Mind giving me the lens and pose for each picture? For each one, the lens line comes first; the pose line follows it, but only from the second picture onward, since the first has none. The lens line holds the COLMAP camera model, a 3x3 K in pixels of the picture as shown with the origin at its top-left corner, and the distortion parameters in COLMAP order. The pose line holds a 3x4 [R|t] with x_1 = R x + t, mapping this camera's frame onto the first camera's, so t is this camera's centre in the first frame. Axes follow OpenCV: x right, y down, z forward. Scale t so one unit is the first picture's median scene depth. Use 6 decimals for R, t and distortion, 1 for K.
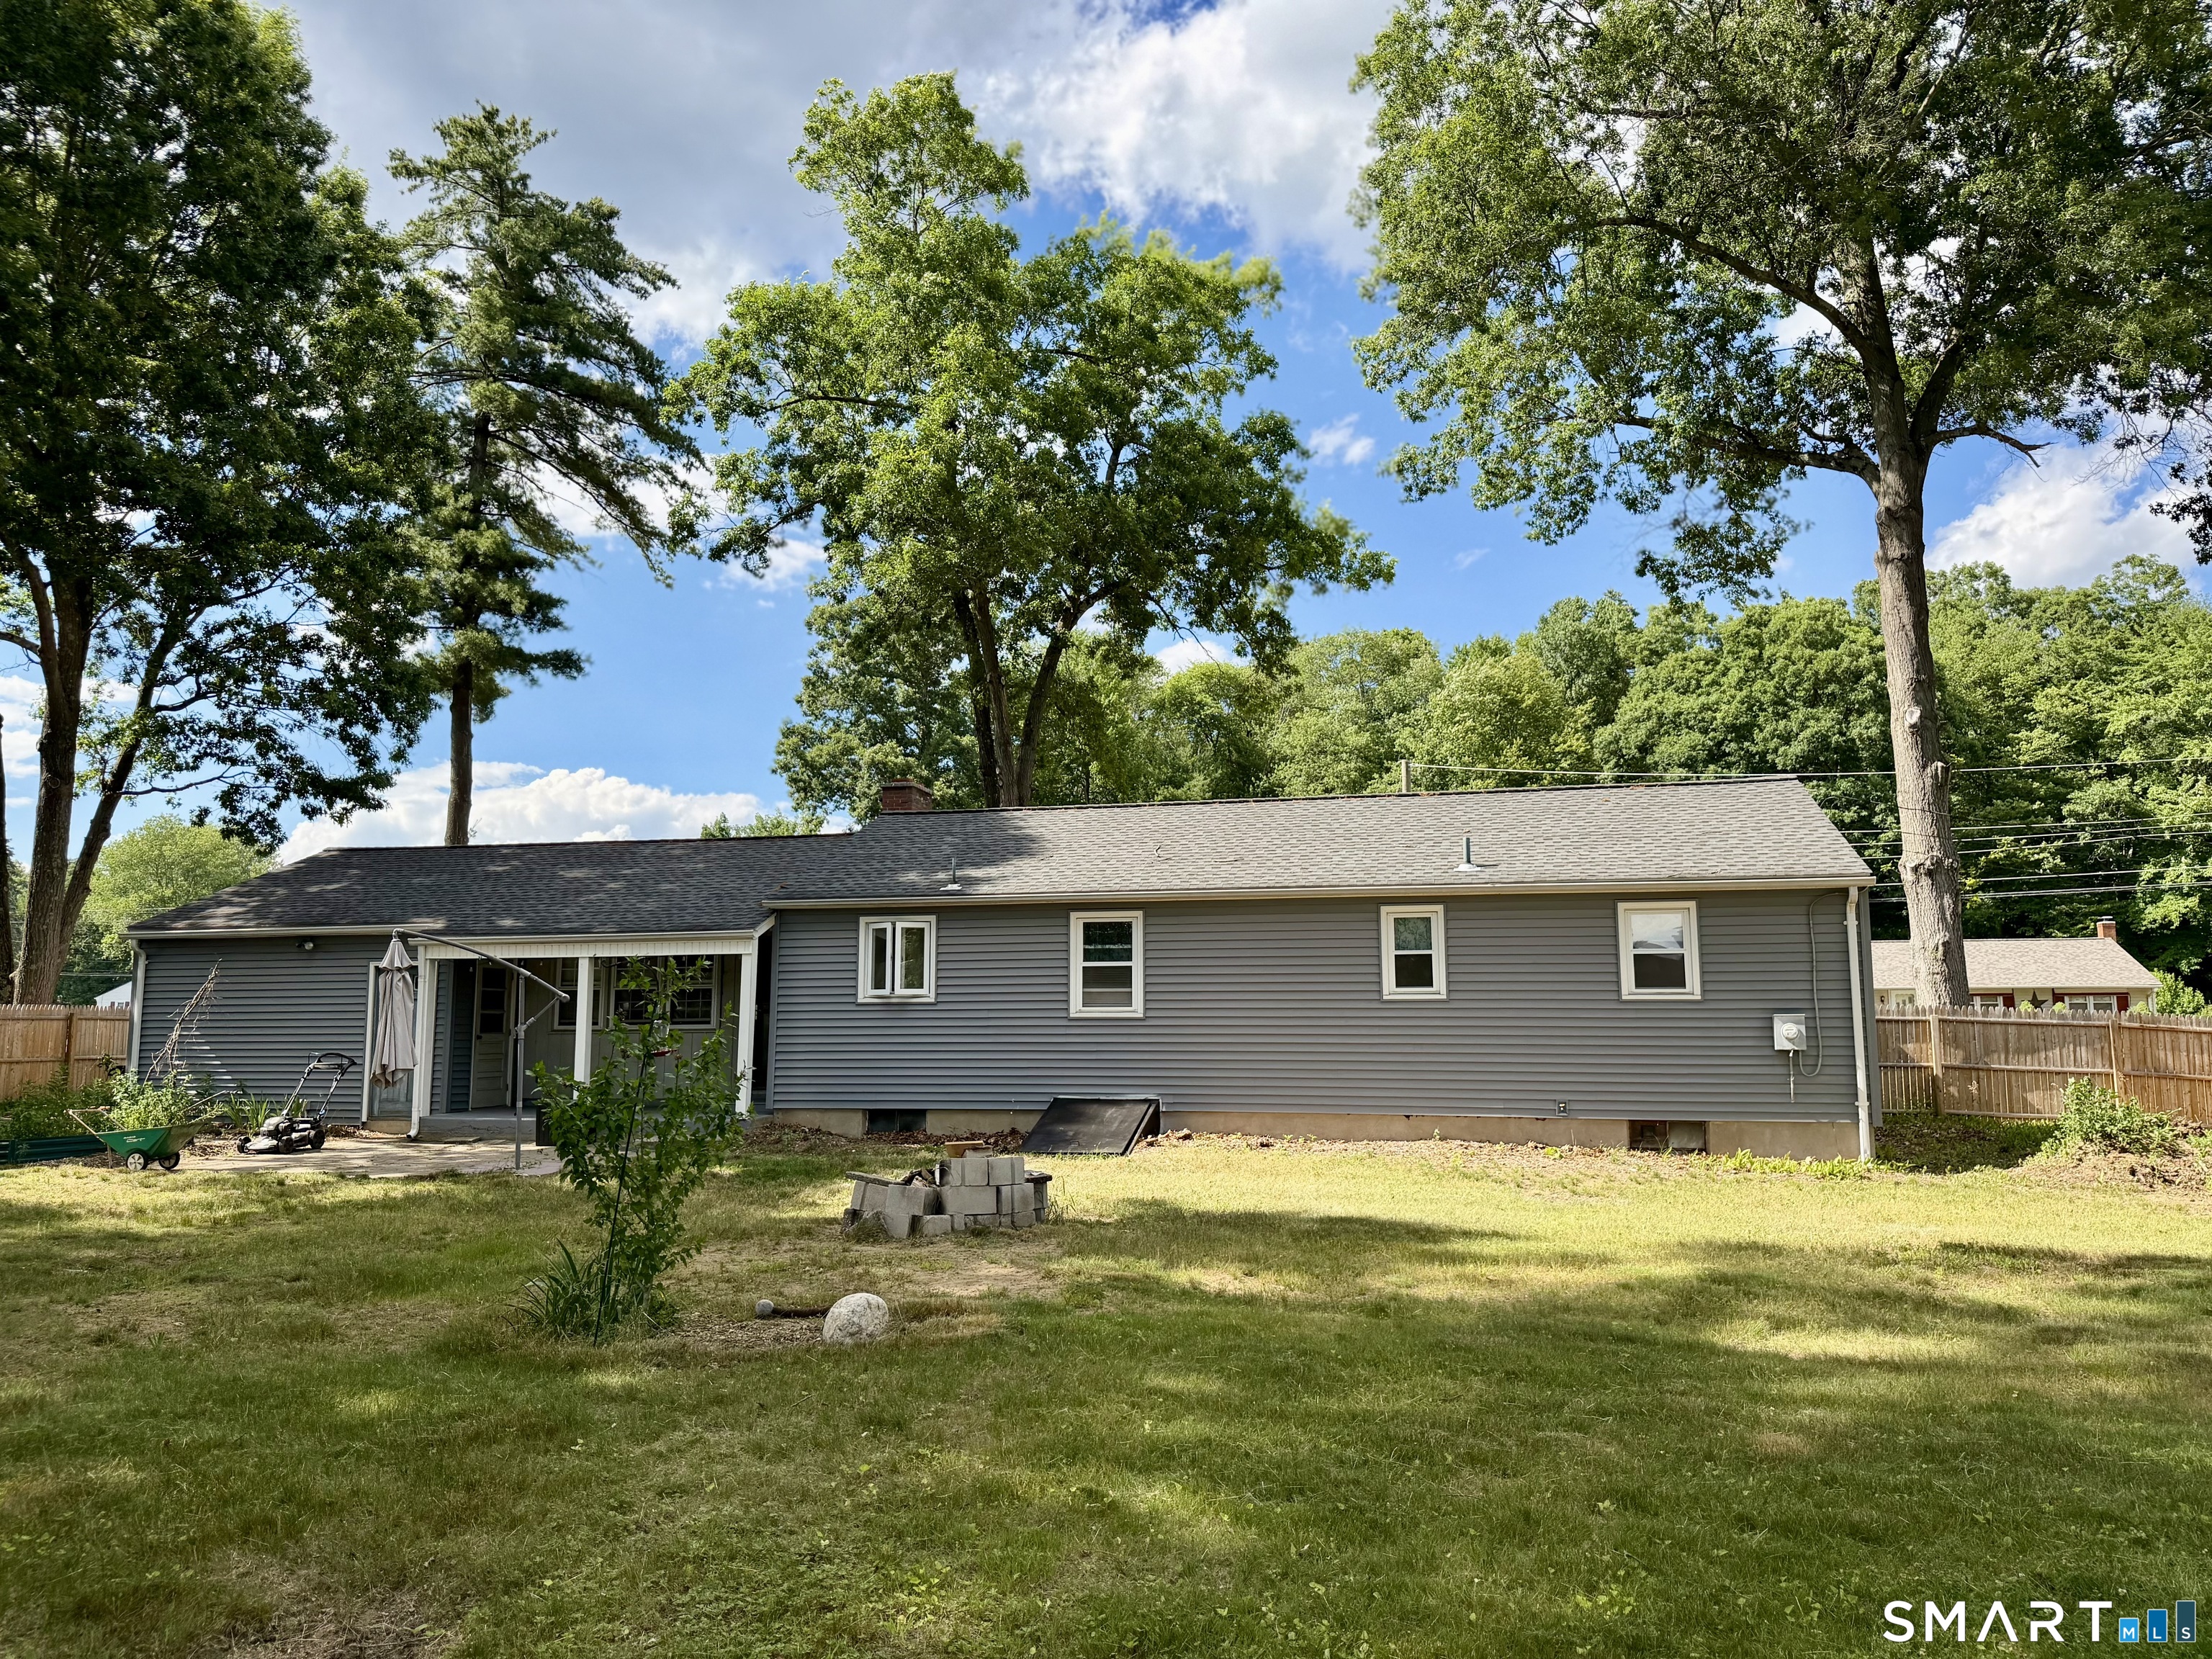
lens RADIAL K [[1542.3, 0, 1101.3], [0, 1542.3, 822.6], [0, 0, 1]] dist [0.117354, -0.189995]
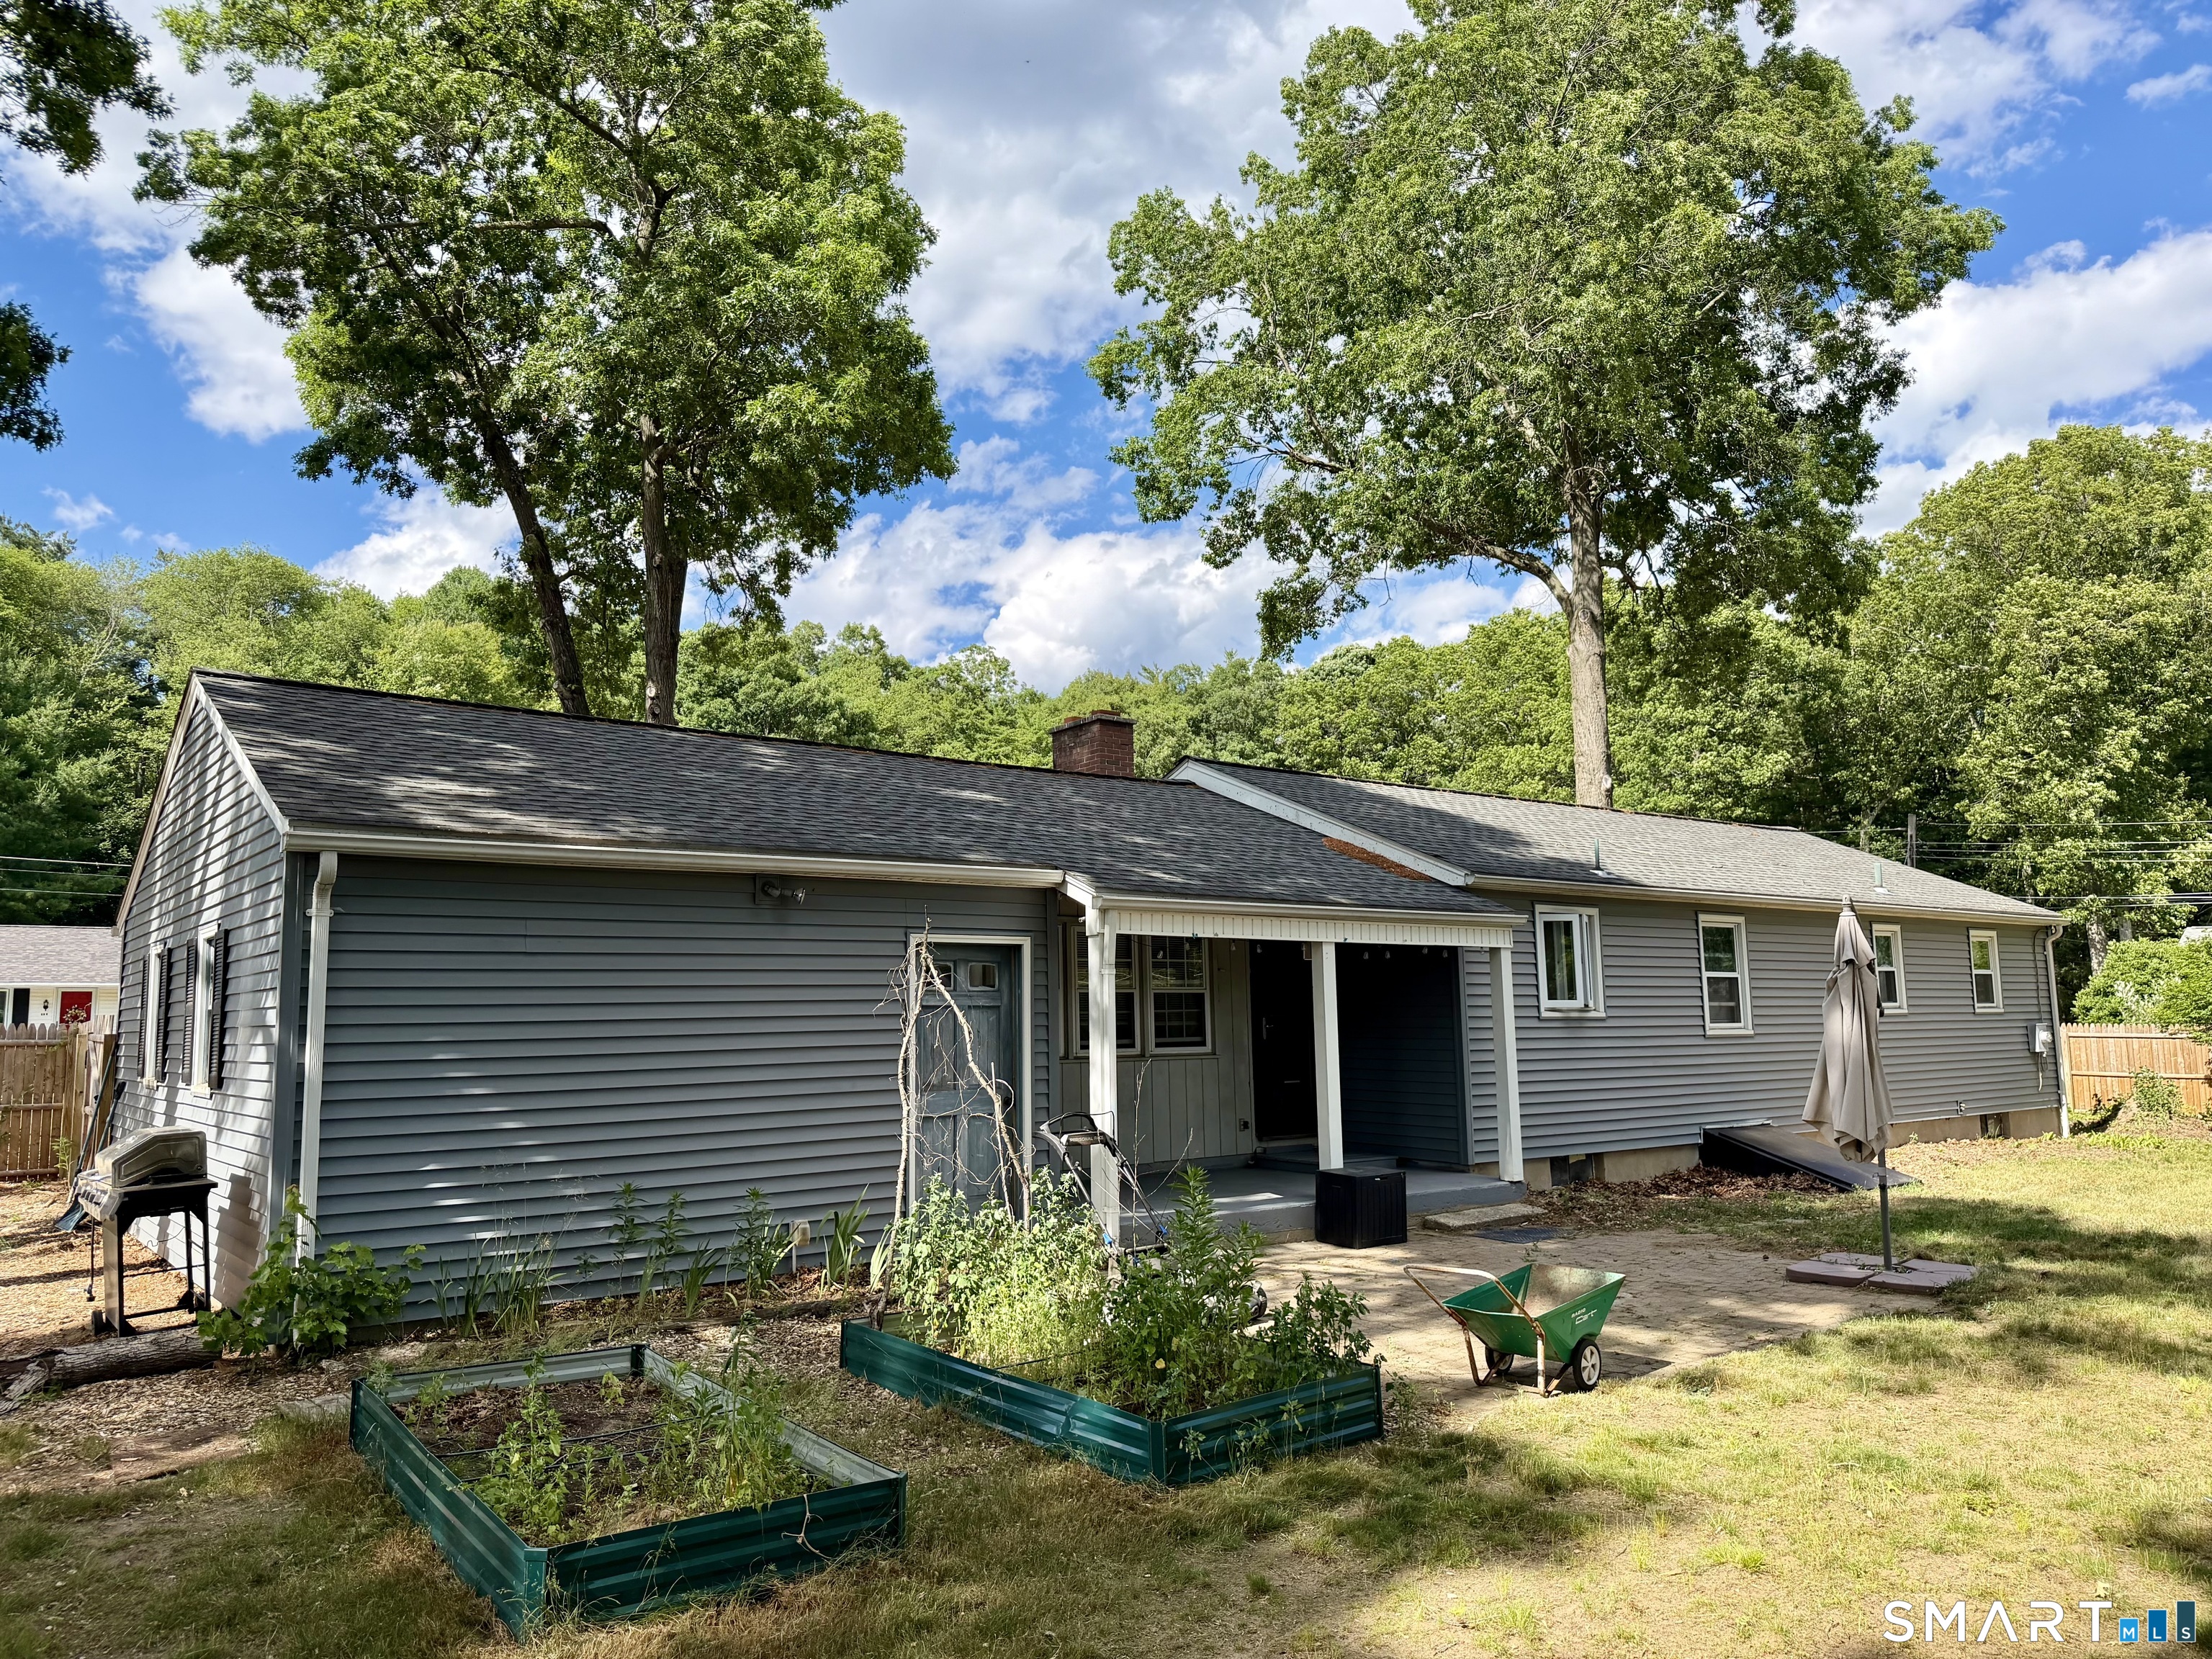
lens RADIAL K [[1539.2, 0, 1108.9], [0, 1539.2, 825.1], [0, 0, 1]] dist [0.108215, -0.146590]
pose [[0.599566, 0.095766, 0.794575, -0.912374], [-0.090360, 0.994567, -0.051687, 0.084956], [-0.795208, -0.040808, 0.604962, 0.750827]]
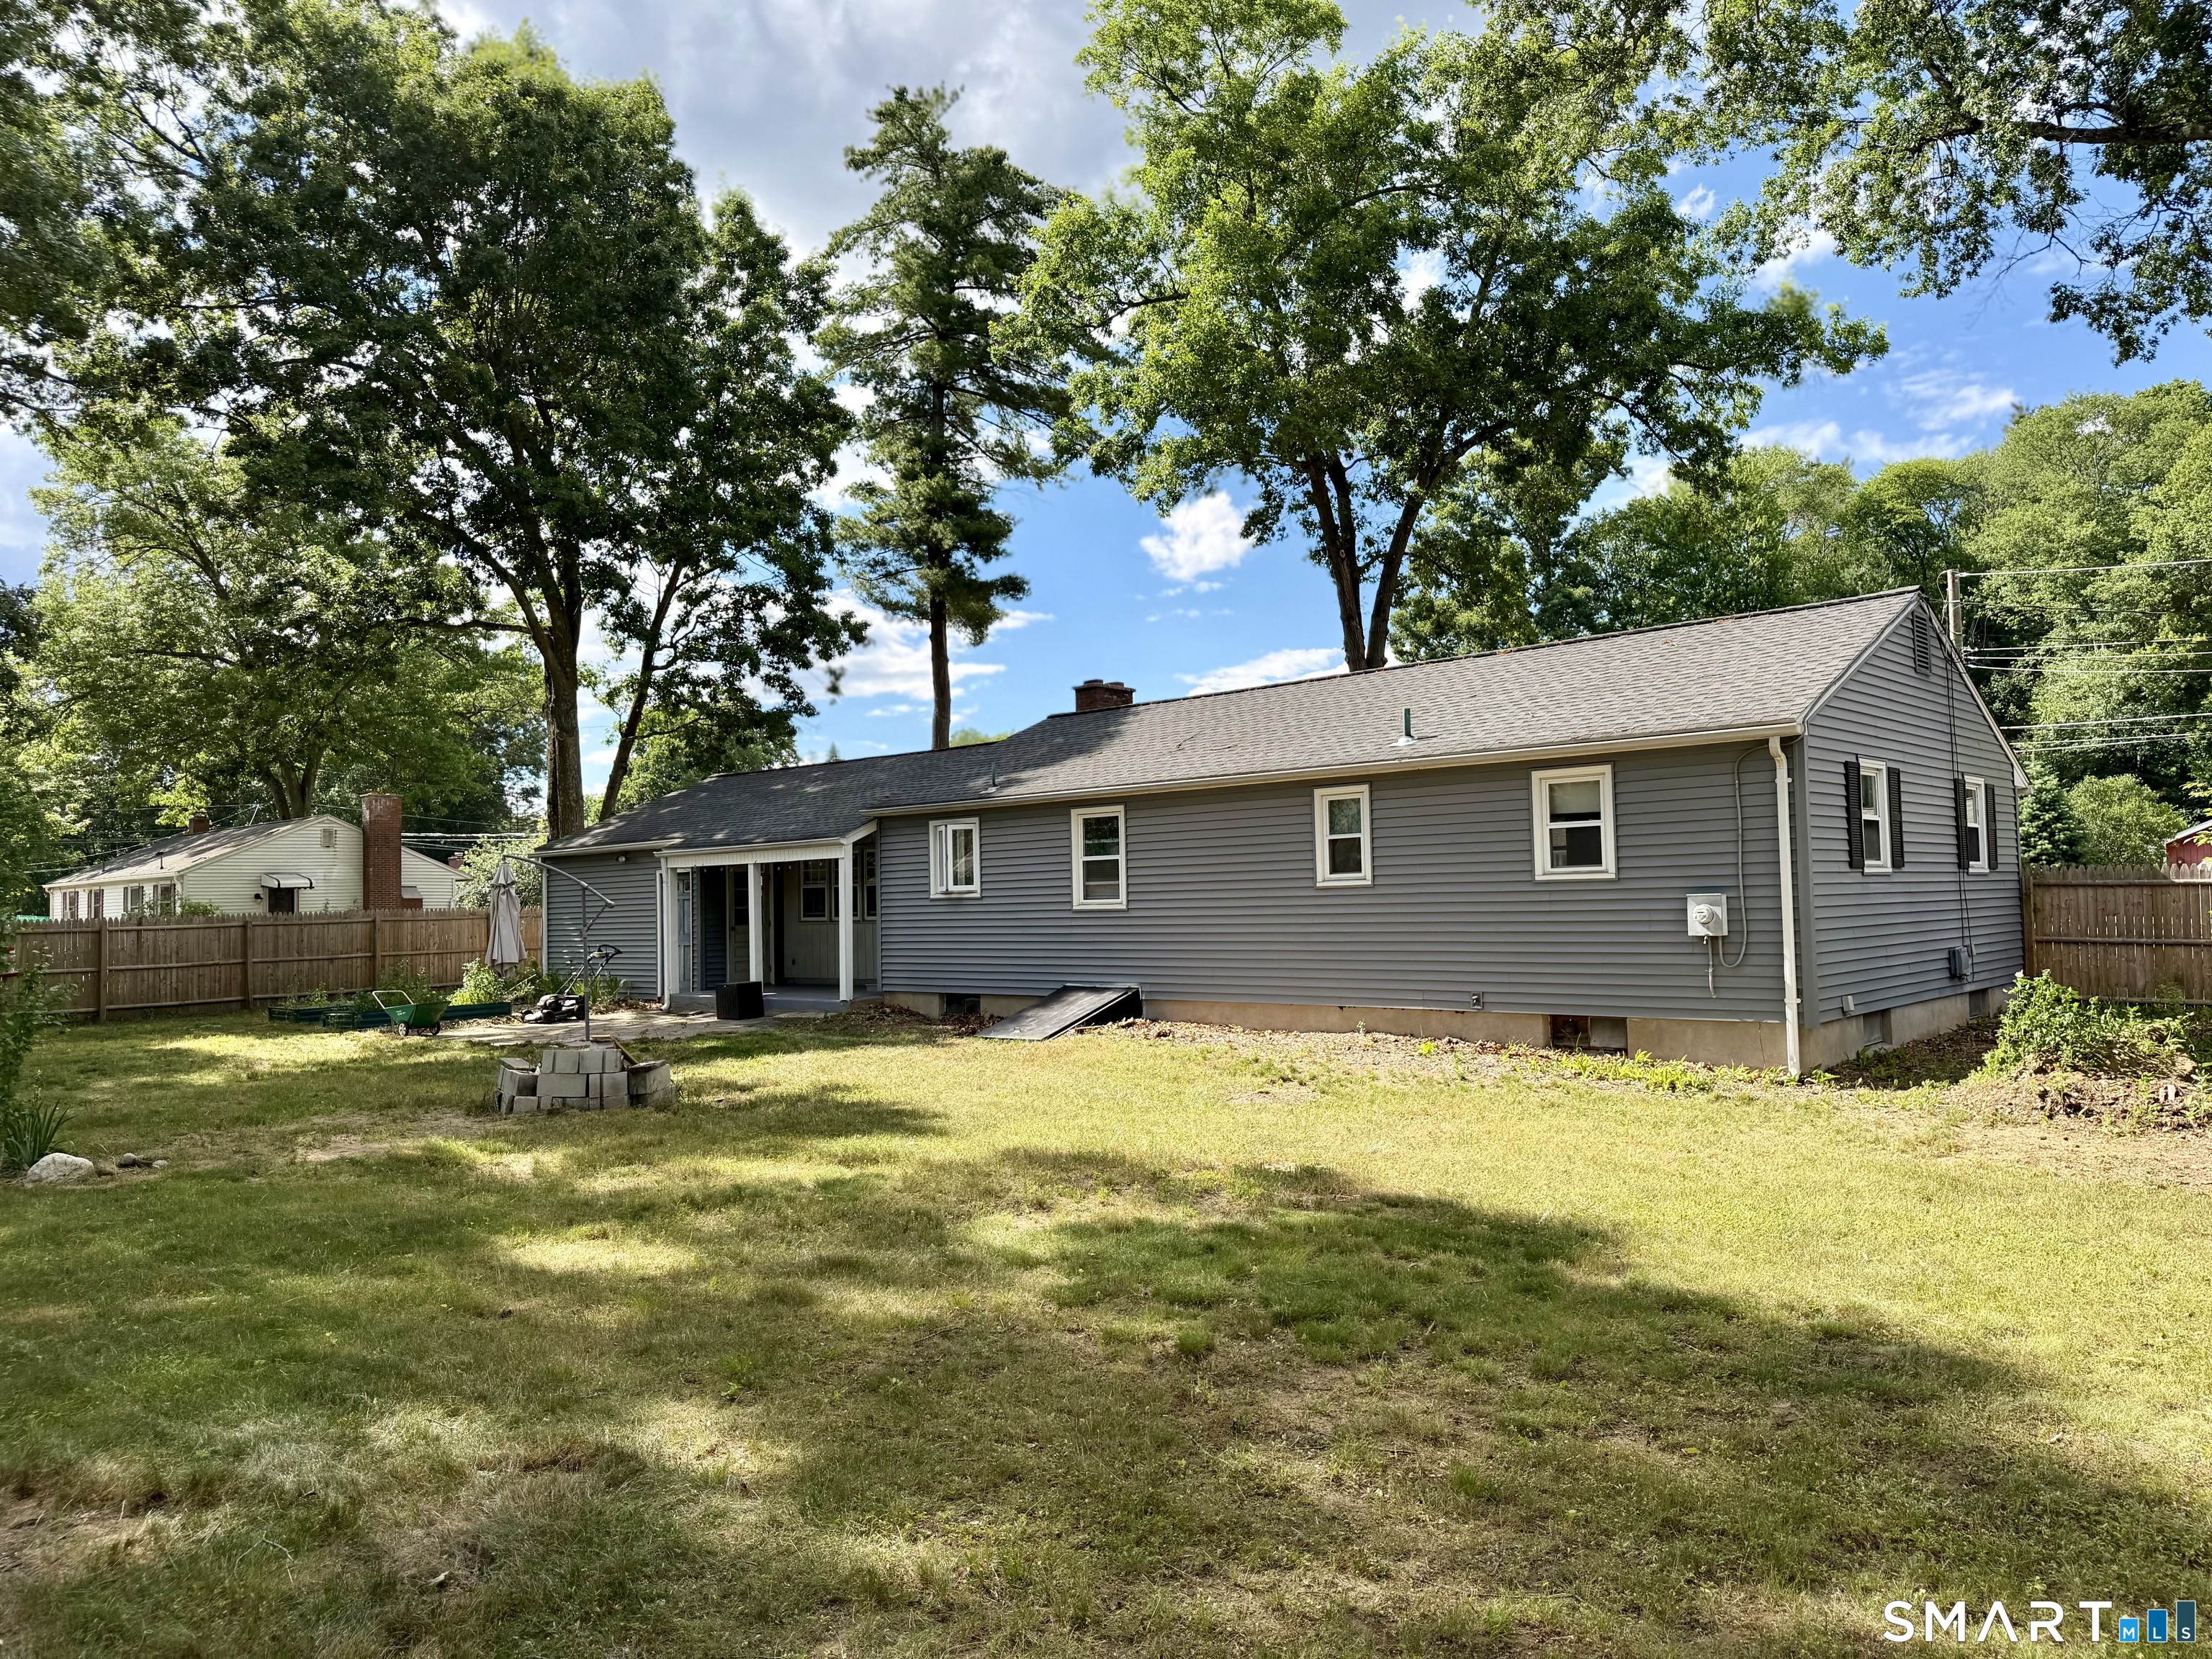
lens RADIAL K [[1539.2, 0, 1108.9], [0, 1539.2, 825.1], [0, 0, 1]] dist [0.108215, -0.146590]
pose [[0.875003, -0.043439, -0.482165, 0.506522], [0.085896, 0.994094, 0.066318, 0.002389], [0.476436, -0.099445, 0.873567, 0.109150]]
